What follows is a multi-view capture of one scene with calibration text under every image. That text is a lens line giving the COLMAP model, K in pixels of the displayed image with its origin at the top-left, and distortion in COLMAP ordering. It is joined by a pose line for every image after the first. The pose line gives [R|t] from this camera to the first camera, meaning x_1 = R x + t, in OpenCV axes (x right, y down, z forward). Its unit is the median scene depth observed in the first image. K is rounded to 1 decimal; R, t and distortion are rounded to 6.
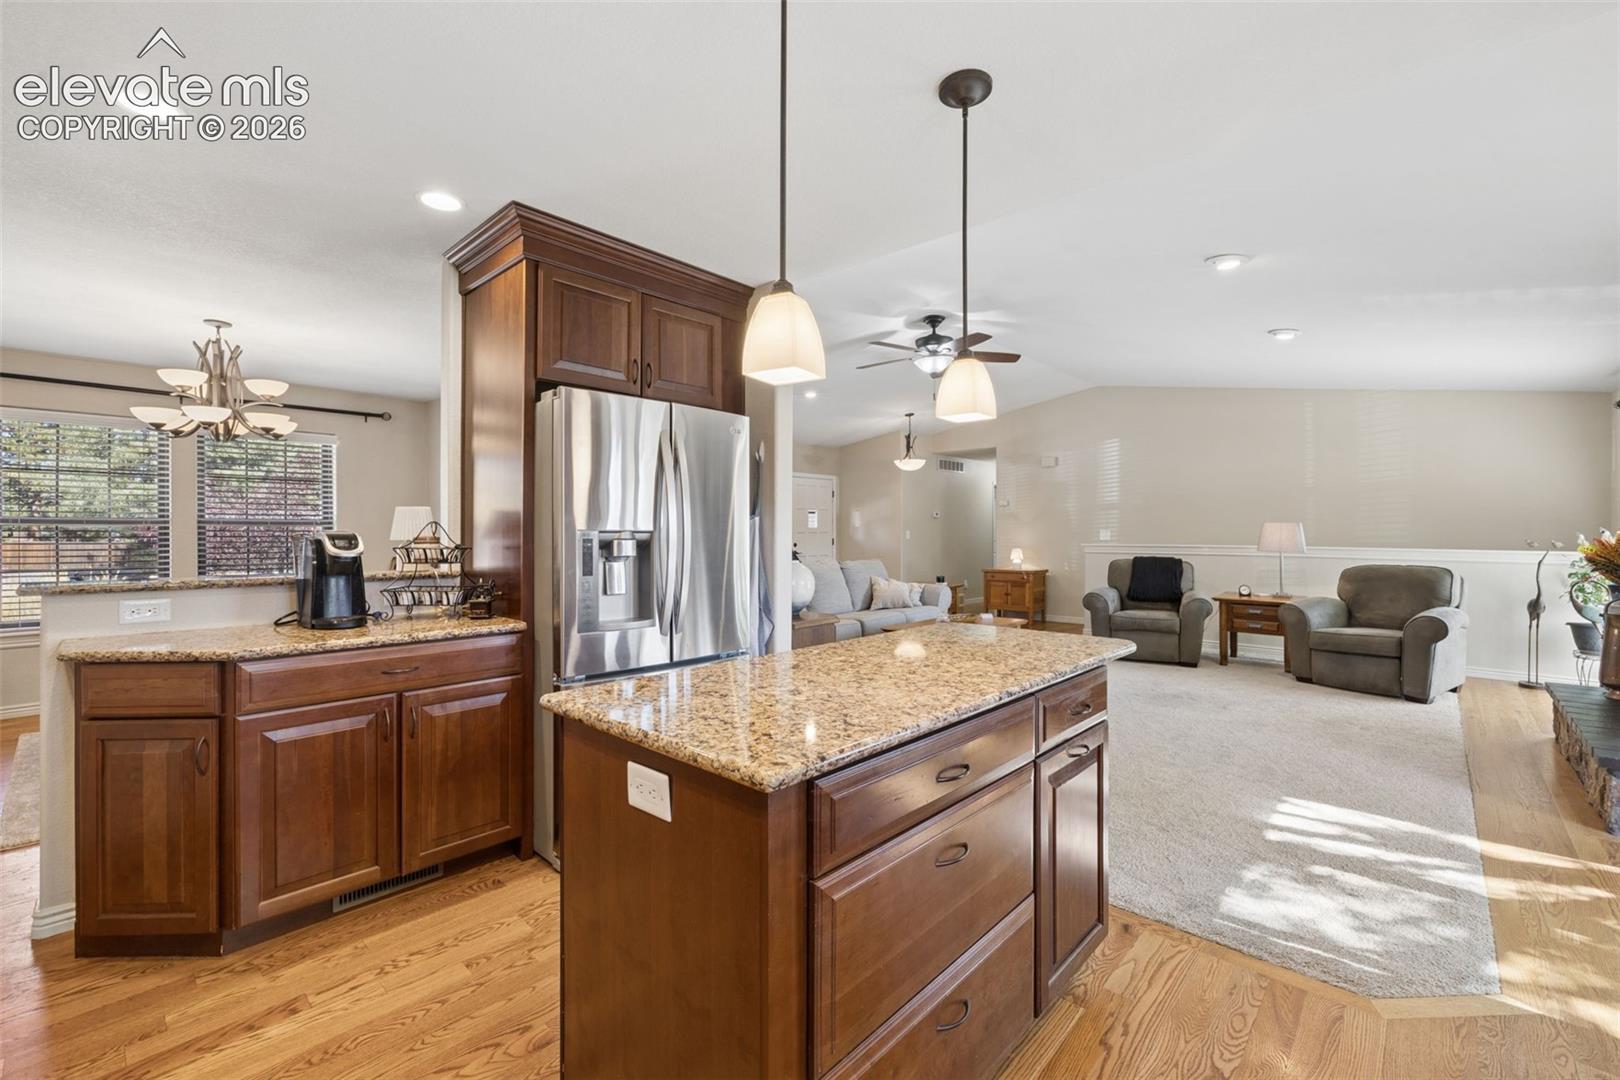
lens RADIAL K [[673.5, 0, 806.2], [0, 673.5, 537.8], [0, 0, 1]] dist [-0.000894, 0.000002]
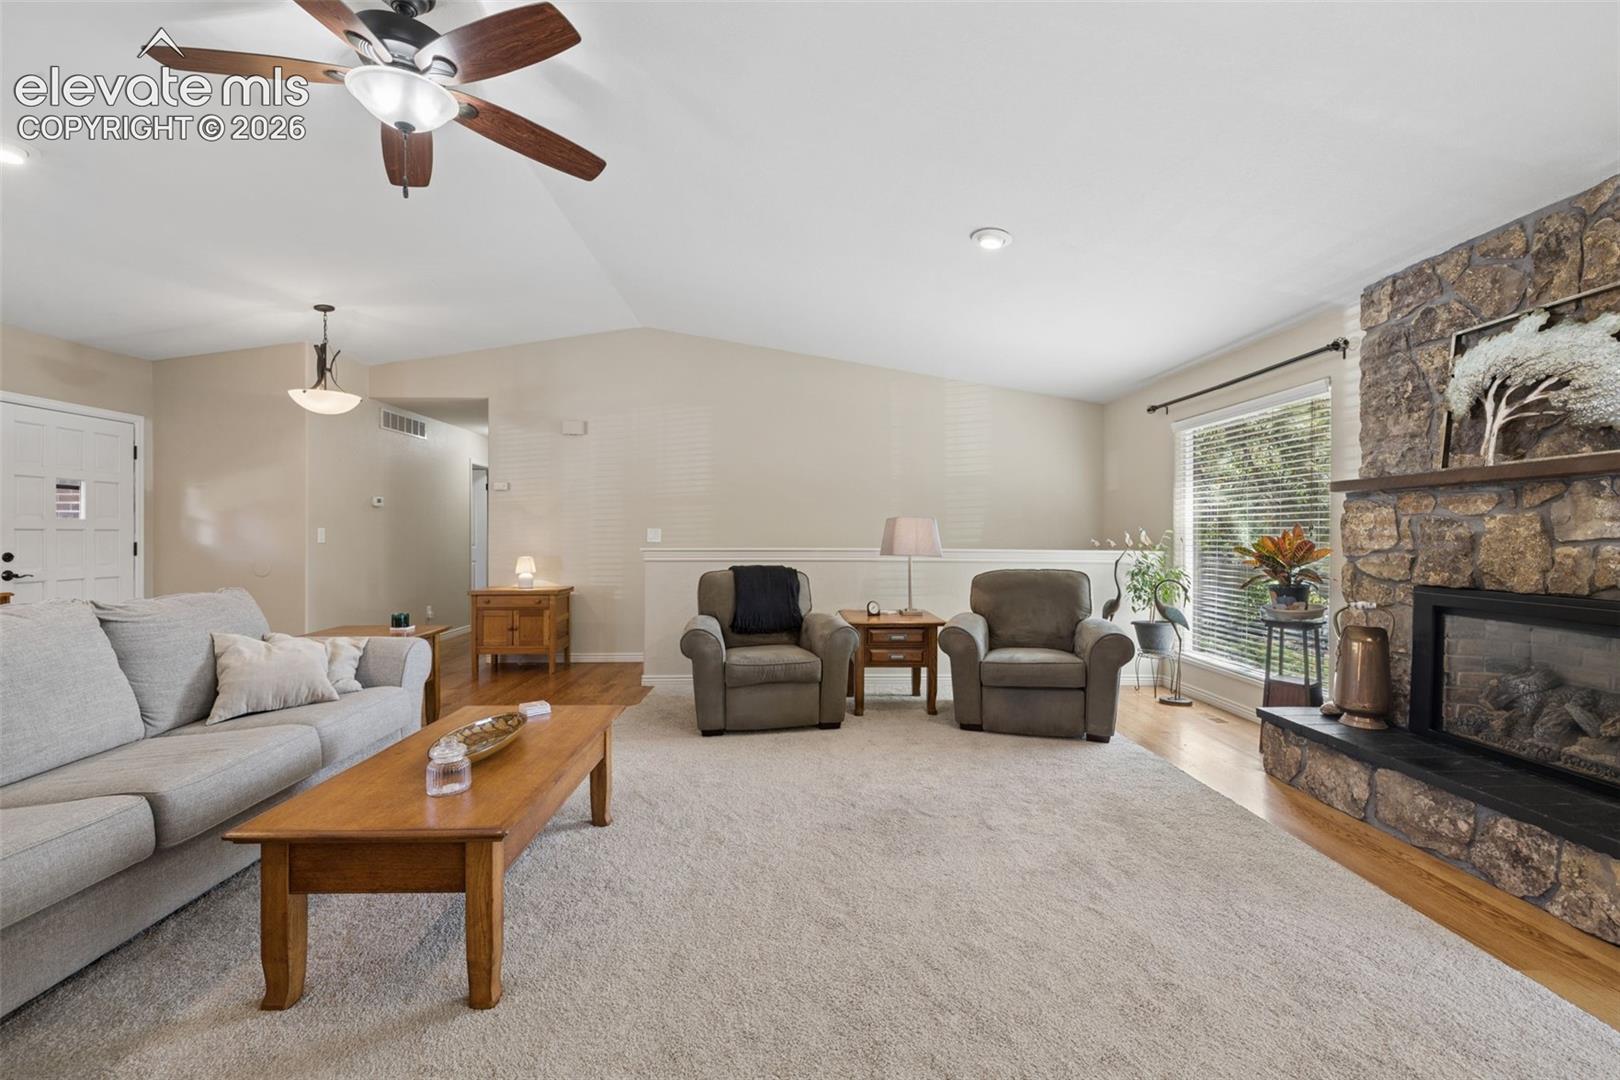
lens RADIAL K [[673.5, 0, 806.2], [0, 673.5, 537.8], [0, 0, 1]] dist [-0.000894, 0.000002]
pose [[0.712046, -0.000818, 0.702133, 0.067742], [0.004225, 0.999986, -0.003120, 0.001902], [-0.702120, 0.005189, 0.712039, 0.472639]]
